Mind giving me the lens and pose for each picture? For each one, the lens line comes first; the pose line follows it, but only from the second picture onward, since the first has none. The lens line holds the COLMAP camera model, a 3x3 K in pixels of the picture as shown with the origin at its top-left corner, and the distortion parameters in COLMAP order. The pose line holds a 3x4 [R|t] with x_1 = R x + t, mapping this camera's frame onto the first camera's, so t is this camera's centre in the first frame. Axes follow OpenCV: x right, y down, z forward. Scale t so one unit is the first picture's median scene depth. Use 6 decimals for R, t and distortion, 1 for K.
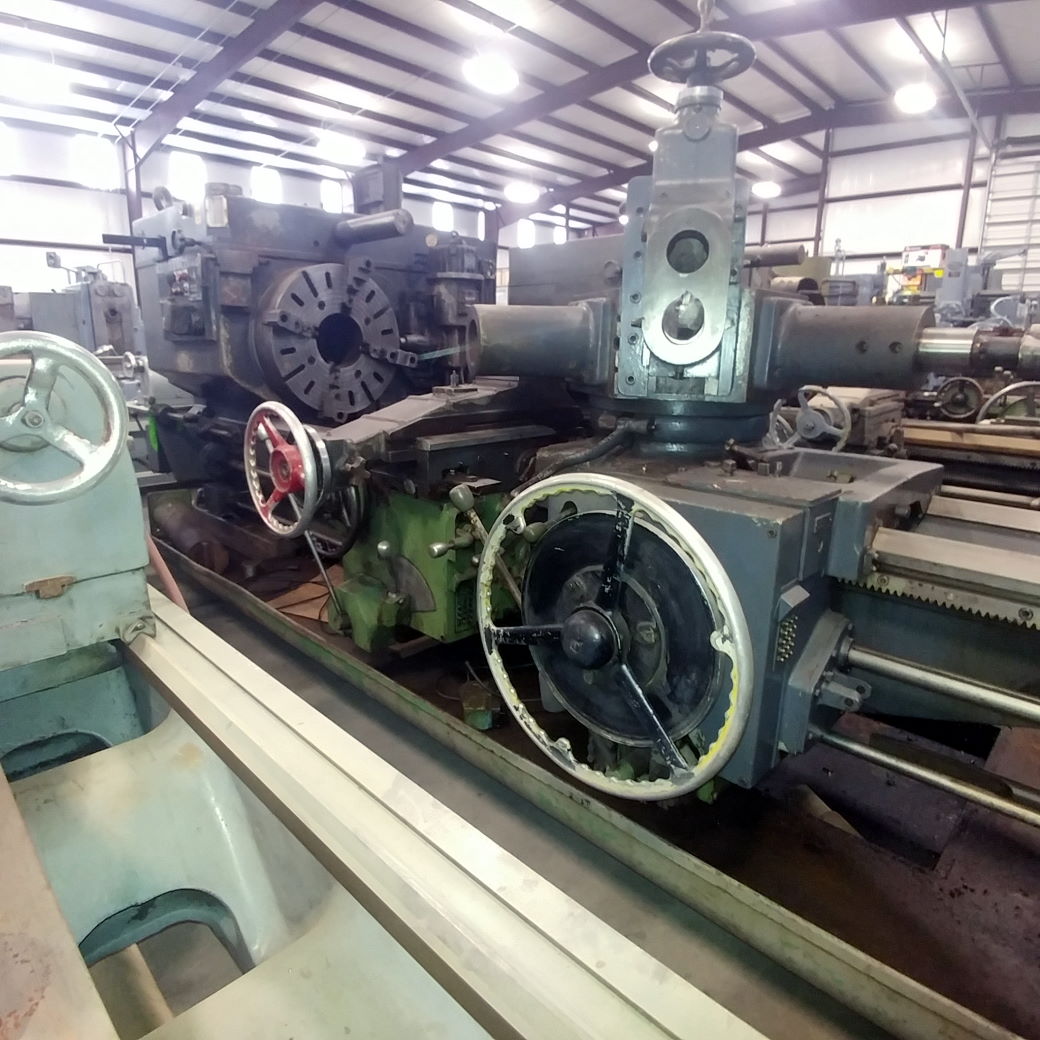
lens RADIAL K [[666.3, 0, 501.3], [0, 666.3, 514.4], [0, 0, 1]] dist [-0.017633, -0.018387]
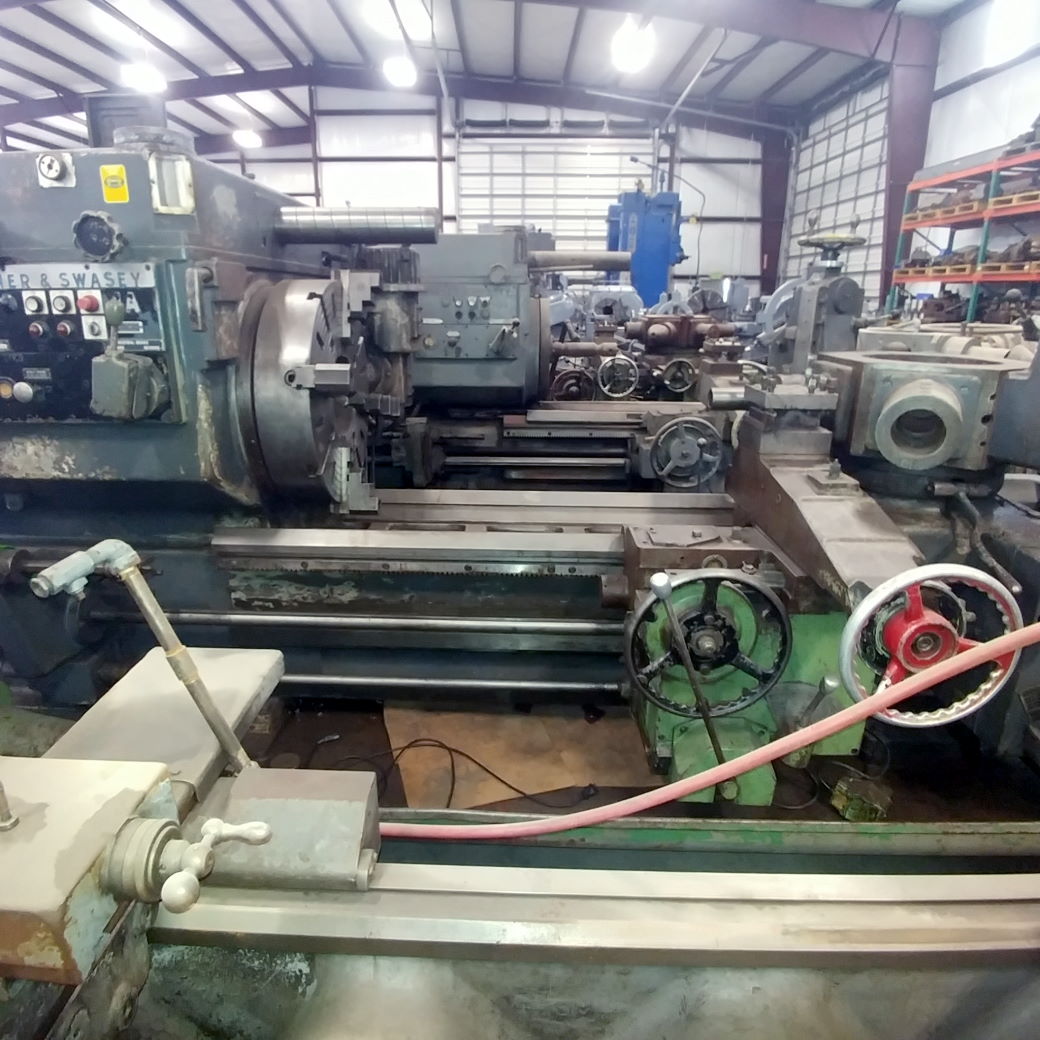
lens RADIAL K [[666.3, 0, 501.3], [0, 666.3, 514.4], [0, 0, 1]] dist [-0.017633, -0.018387]
pose [[0.736487, -0.214687, 0.641480, -0.085103], [0.170127, 0.976606, 0.131521, -0.029762], [-0.654709, 0.012270, 0.755781, 0.056642]]
